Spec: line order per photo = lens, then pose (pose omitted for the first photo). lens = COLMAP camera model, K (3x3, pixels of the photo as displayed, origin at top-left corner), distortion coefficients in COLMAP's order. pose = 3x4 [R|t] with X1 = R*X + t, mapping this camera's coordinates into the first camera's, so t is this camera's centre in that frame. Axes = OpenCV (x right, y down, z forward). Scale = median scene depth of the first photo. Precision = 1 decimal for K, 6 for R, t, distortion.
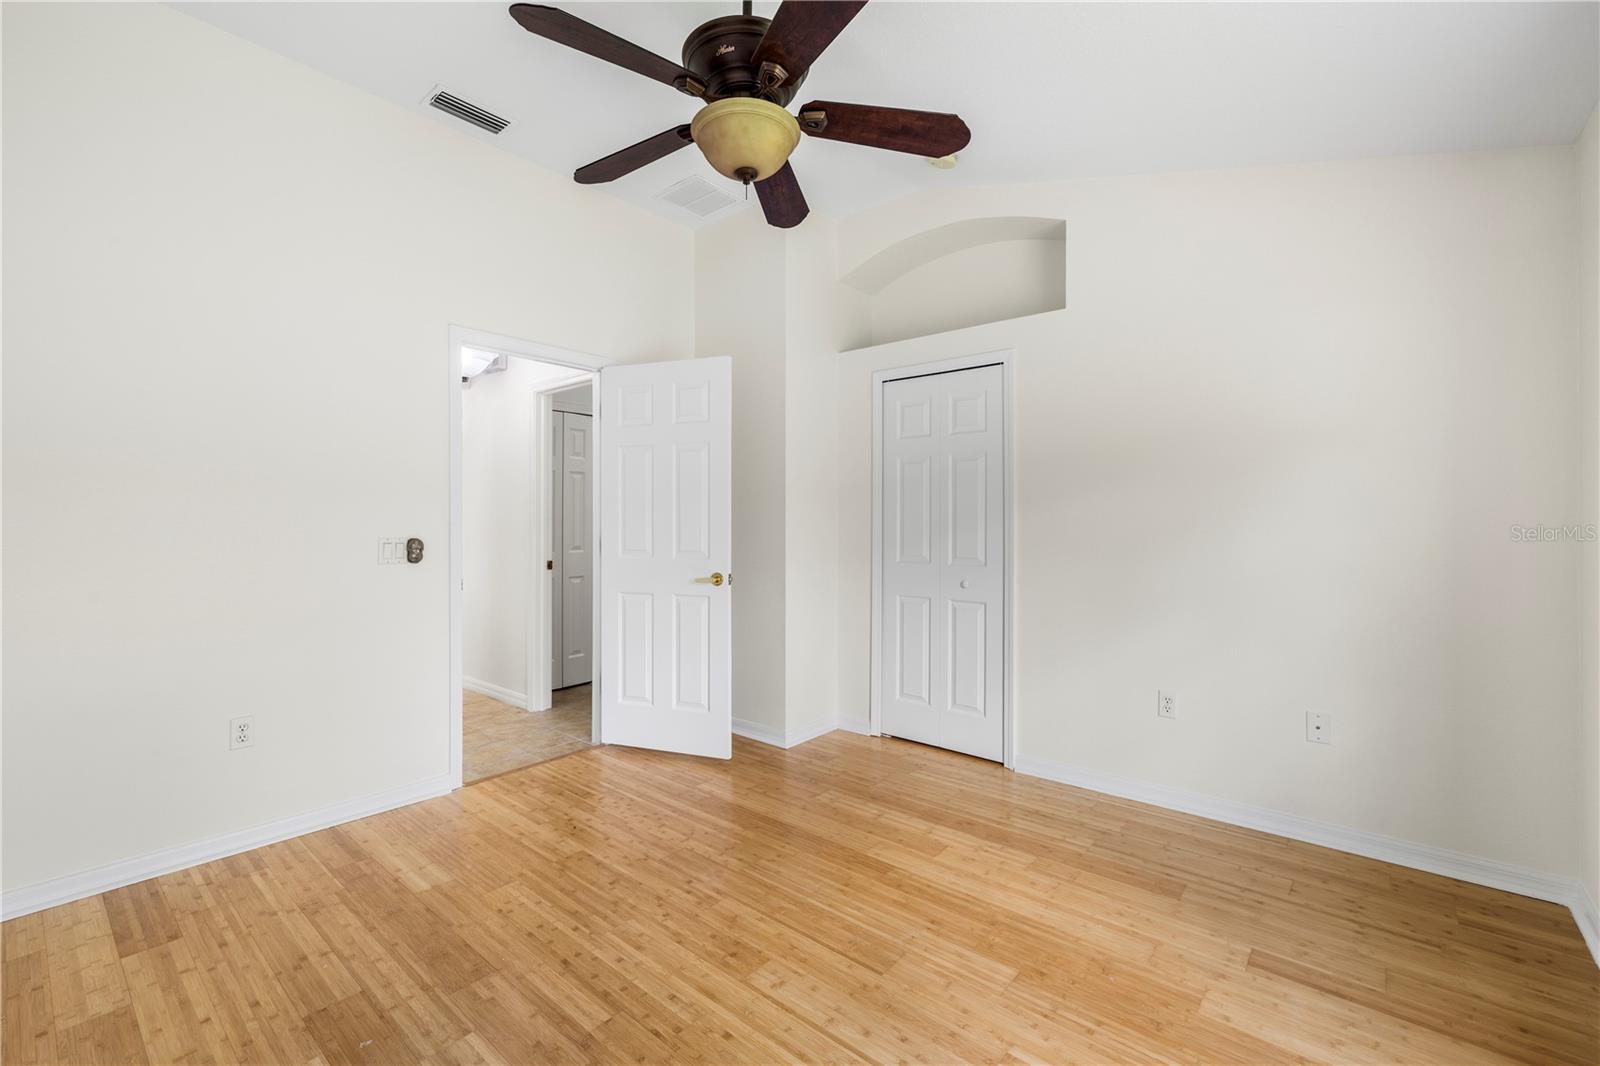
lens RADIAL K [[669.6, 0, 799.7], [0, 669.6, 526.5], [0, 0, 1]] dist [0.000114, 0.000078]
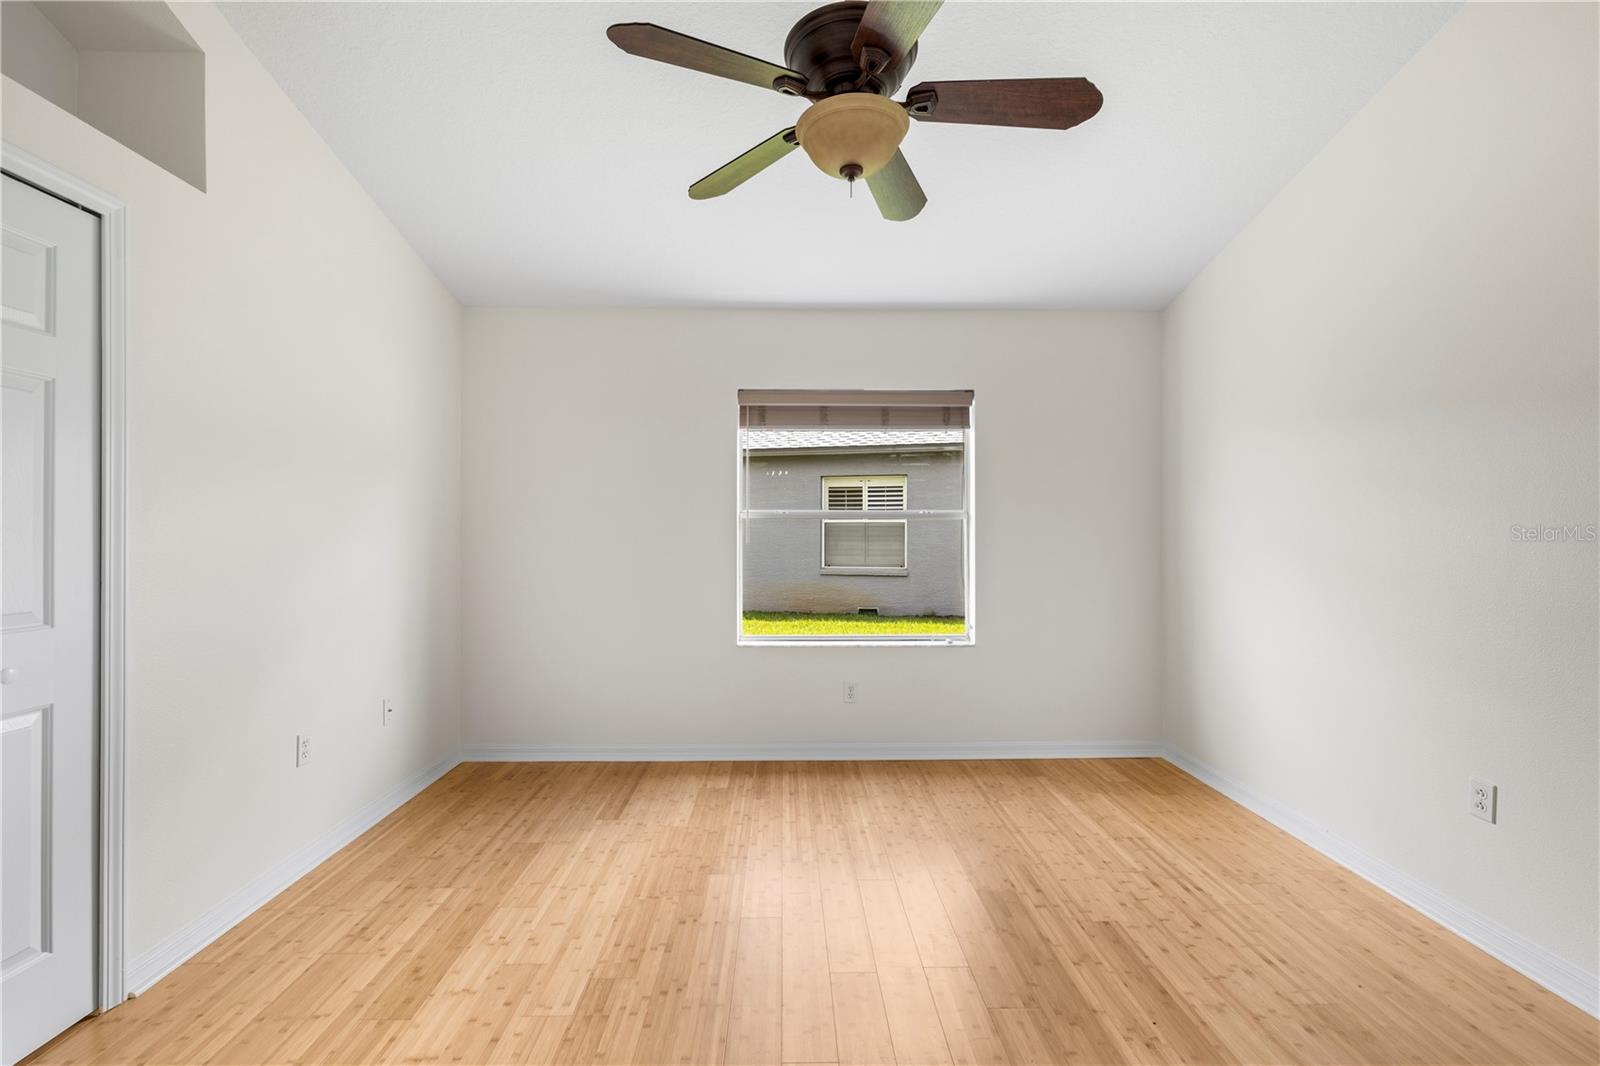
lens RADIAL K [[669.6, 0, 802.2], [0, 669.6, 533.1], [0, 0, 1]] dist [0.000114, 0.000078]
pose [[-0.660704, -0.002041, 0.750643, -0.643485], [0.000964, 0.999993, 0.003568, -0.004959], [-0.750646, 0.003081, -0.660698, 1.439484]]
